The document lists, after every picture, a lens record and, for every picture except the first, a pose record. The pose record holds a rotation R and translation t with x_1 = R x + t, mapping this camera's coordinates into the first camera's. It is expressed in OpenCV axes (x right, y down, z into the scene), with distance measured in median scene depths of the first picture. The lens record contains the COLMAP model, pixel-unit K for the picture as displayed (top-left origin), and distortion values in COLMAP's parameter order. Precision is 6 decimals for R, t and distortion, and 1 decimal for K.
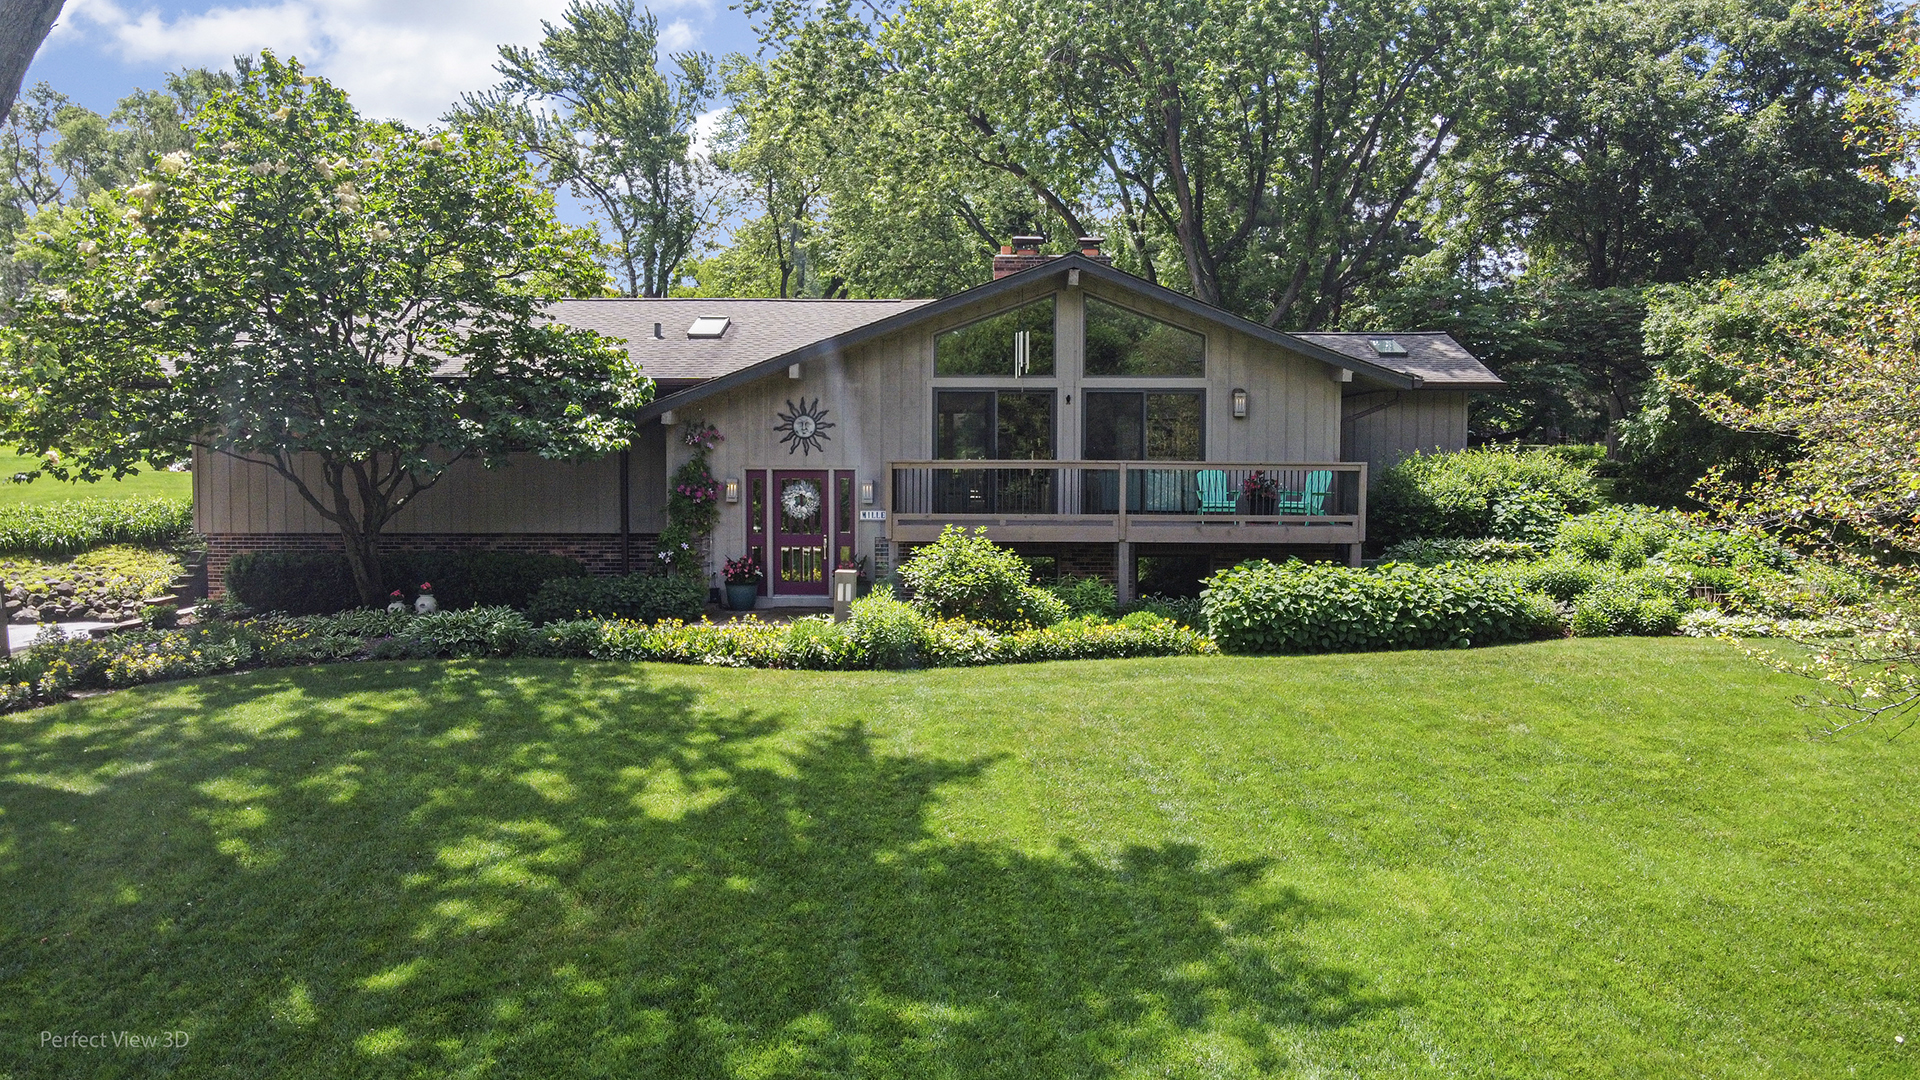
lens RADIAL K [[1430.0, 0, 961.5], [0, 1430.0, 548.4], [0, 0, 1]] dist [0.002767, 0.006969]
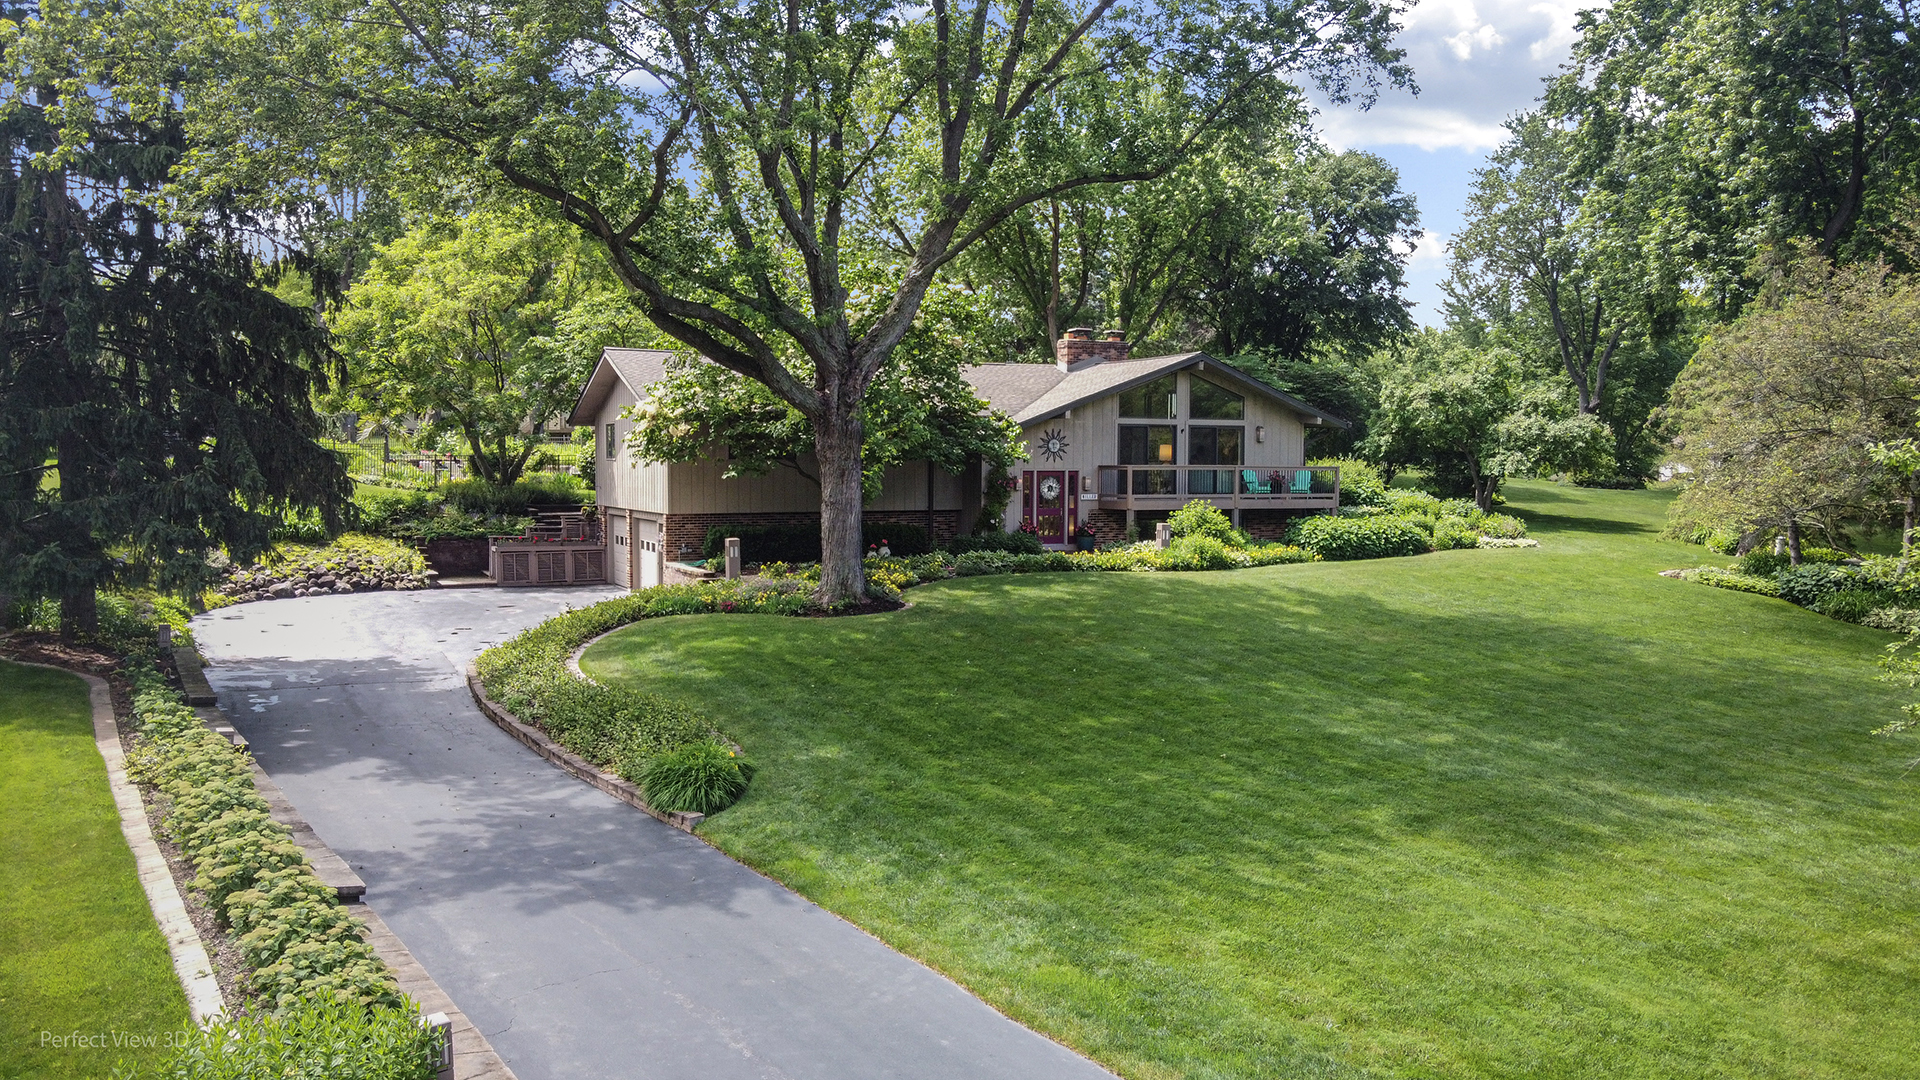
lens RADIAL K [[1430.0, 0, 1003.1], [0, 1430.0, 530.8], [0, 0, 1]] dist [0.002767, 0.006969]
pose [[0.899608, -0.021147, 0.436186, -0.918463], [0.024002, 0.999711, -0.001034, 0.017724], [-0.436038, 0.011400, 0.899856, -0.521204]]
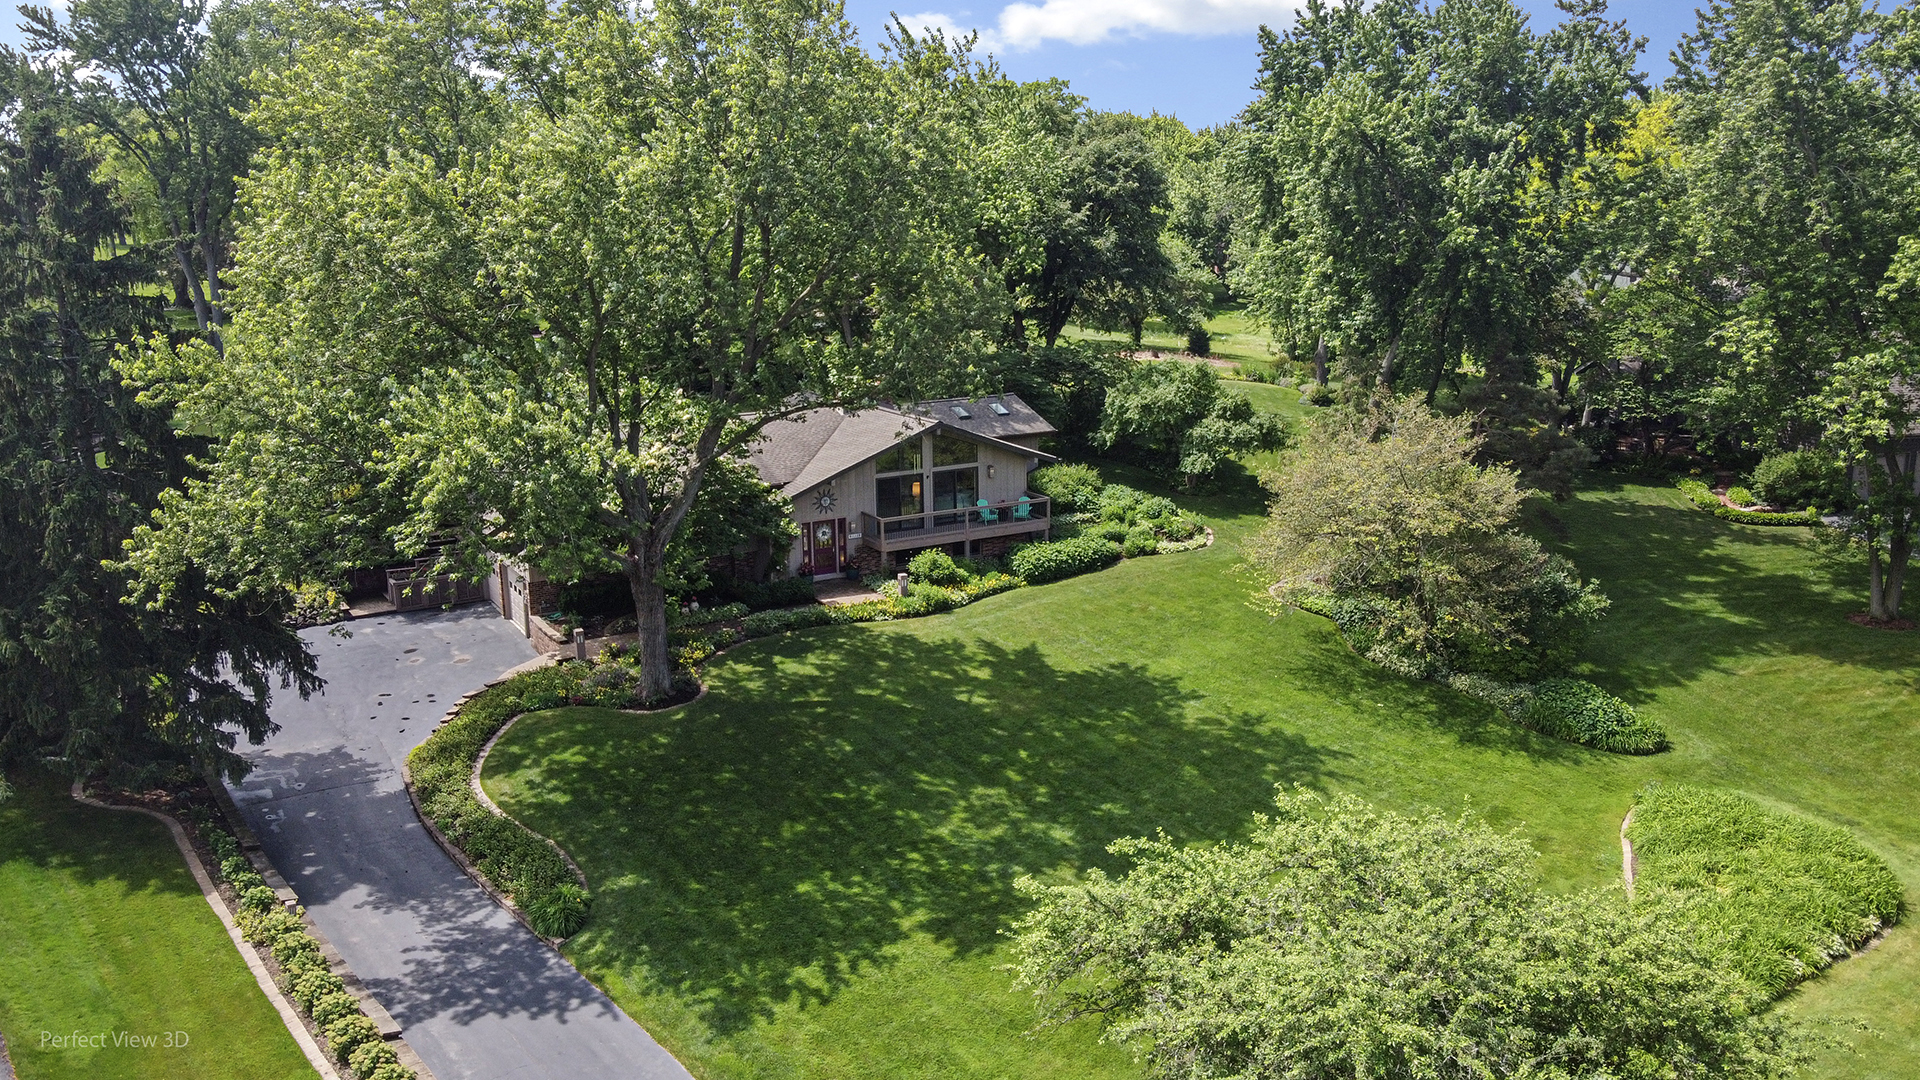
lens RADIAL K [[1430.0, 0, 964.6], [0, 1430.0, 530.7], [0, 0, 1]] dist [0.002767, 0.006969]
pose [[0.869546, -0.119937, 0.479067, -1.002570], [0.049617, 0.986370, 0.156883, -0.381724], [-0.491353, -0.112647, 0.863645, -1.055239]]
